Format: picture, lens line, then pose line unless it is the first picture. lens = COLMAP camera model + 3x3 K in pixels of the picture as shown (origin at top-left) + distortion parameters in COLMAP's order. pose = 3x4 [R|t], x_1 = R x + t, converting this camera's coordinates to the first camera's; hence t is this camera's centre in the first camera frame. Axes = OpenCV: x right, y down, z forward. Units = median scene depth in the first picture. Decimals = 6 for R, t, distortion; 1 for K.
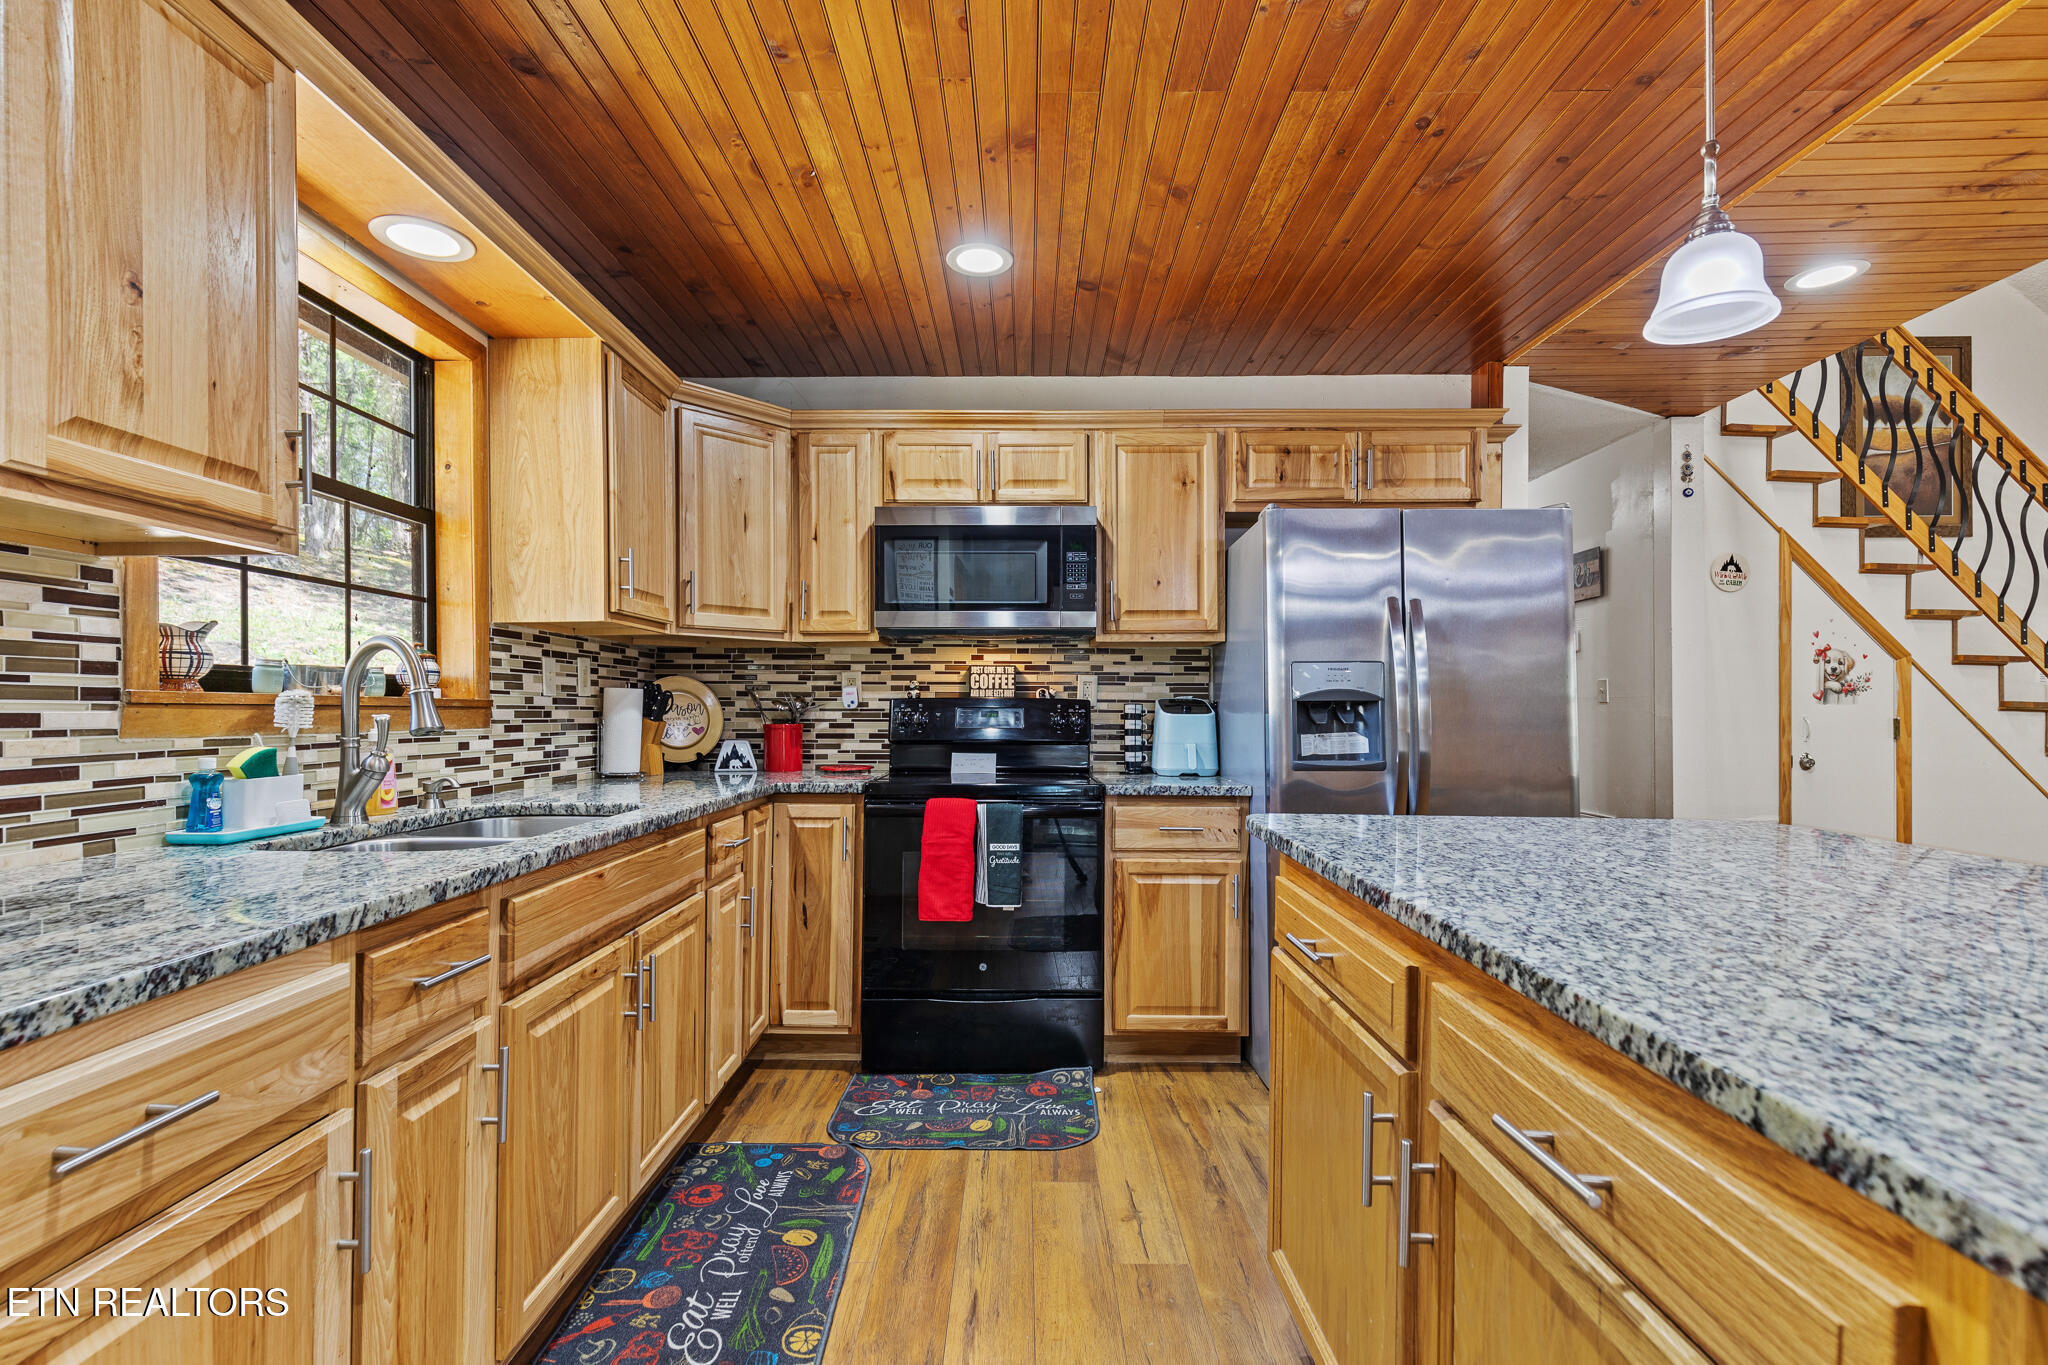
lens RADIAL K [[919.0, 0, 1024.7], [0, 919.0, 697.4], [0, 0, 1]] dist [0.005487, 0.000642]
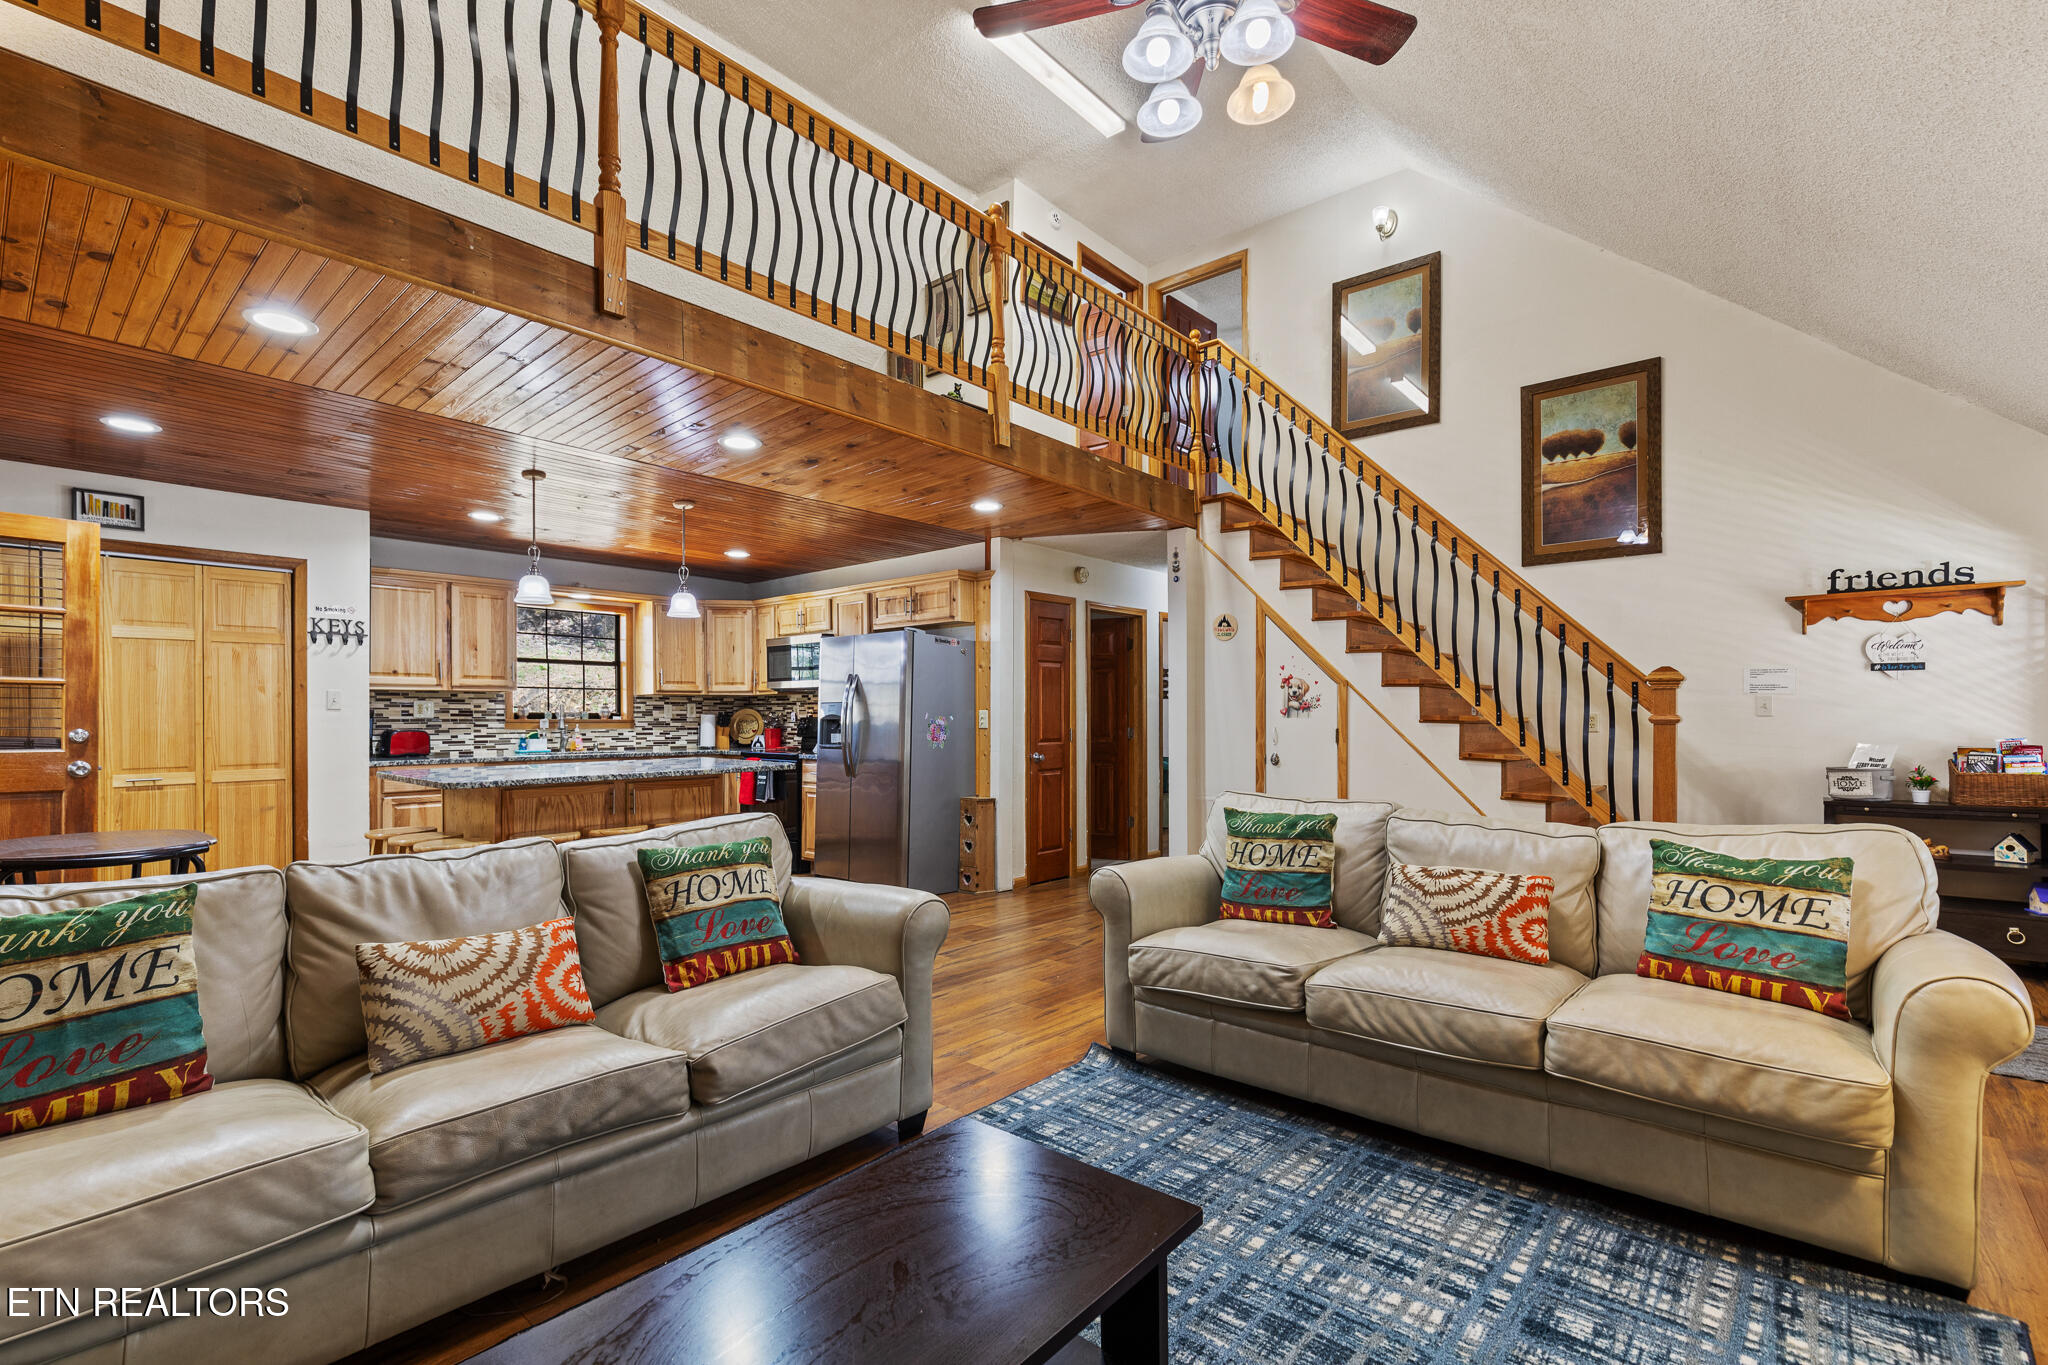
lens RADIAL K [[919.0, 0, 1024.7], [0, 919.0, 712.5], [0, 0, 1]] dist [0.005487, 0.000642]
pose [[0.756805, -0.007324, -0.653600, 1.473262], [0.011642, 0.999930, 0.002276, -0.008404], [0.653537, -0.009332, 0.756837, -0.301890]]
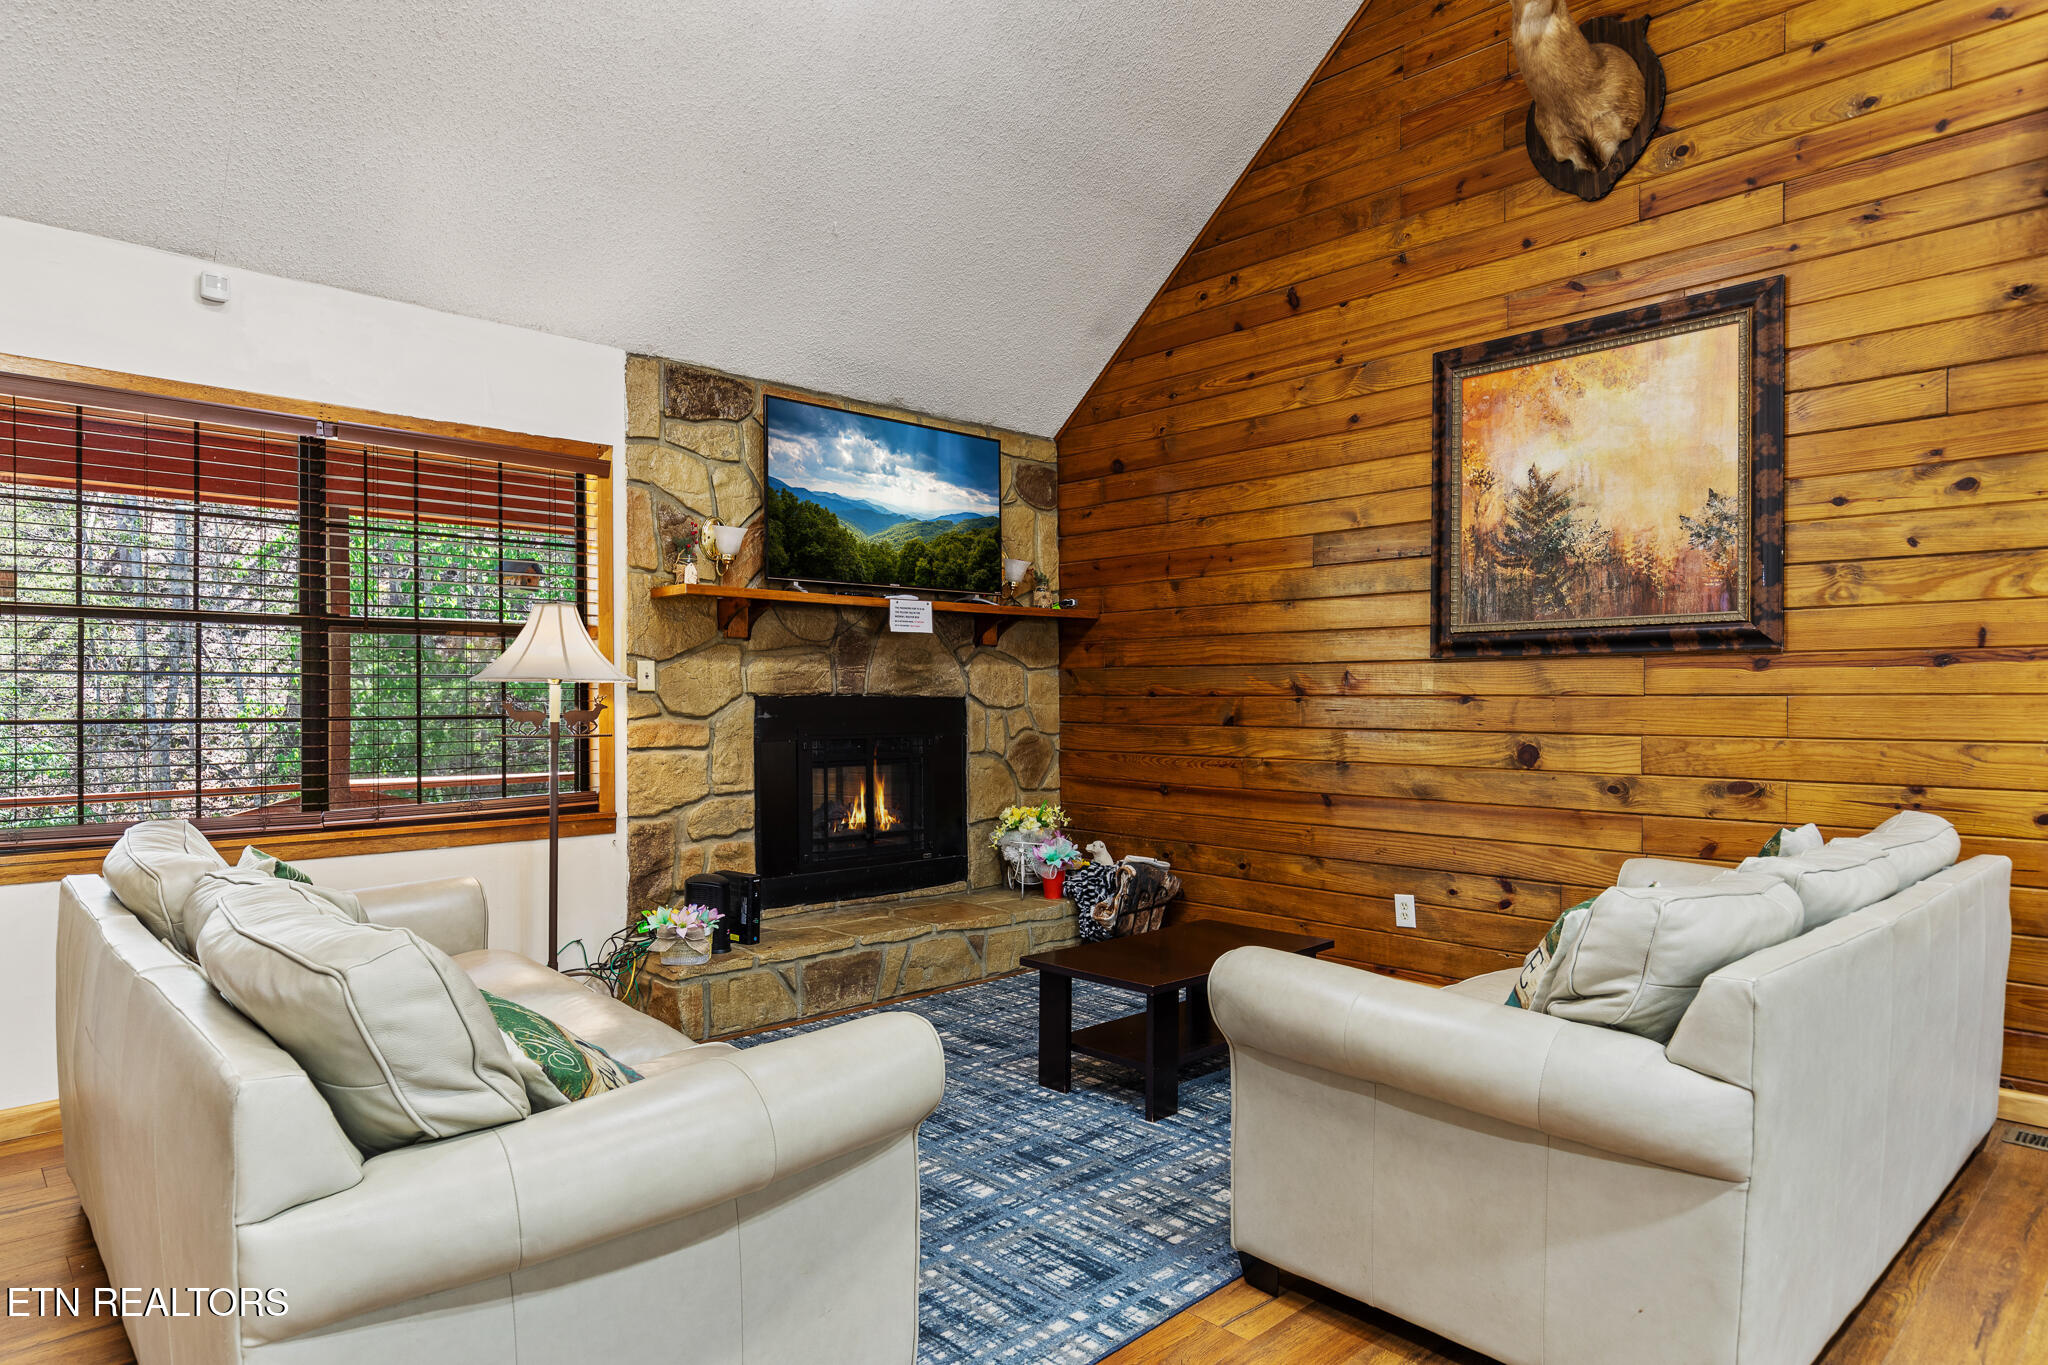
lens RADIAL K [[1162.1, 0, 1027.1], [0, 1162.1, 696.4], [0, 0, 1]] dist [-0.001323, -0.000396]
pose [[-0.690415, 0.005889, 0.723390, 0.676952], [-0.006397, 0.999878, -0.014245, 0.005571], [-0.723385, -0.014463, -0.690293, 0.588180]]
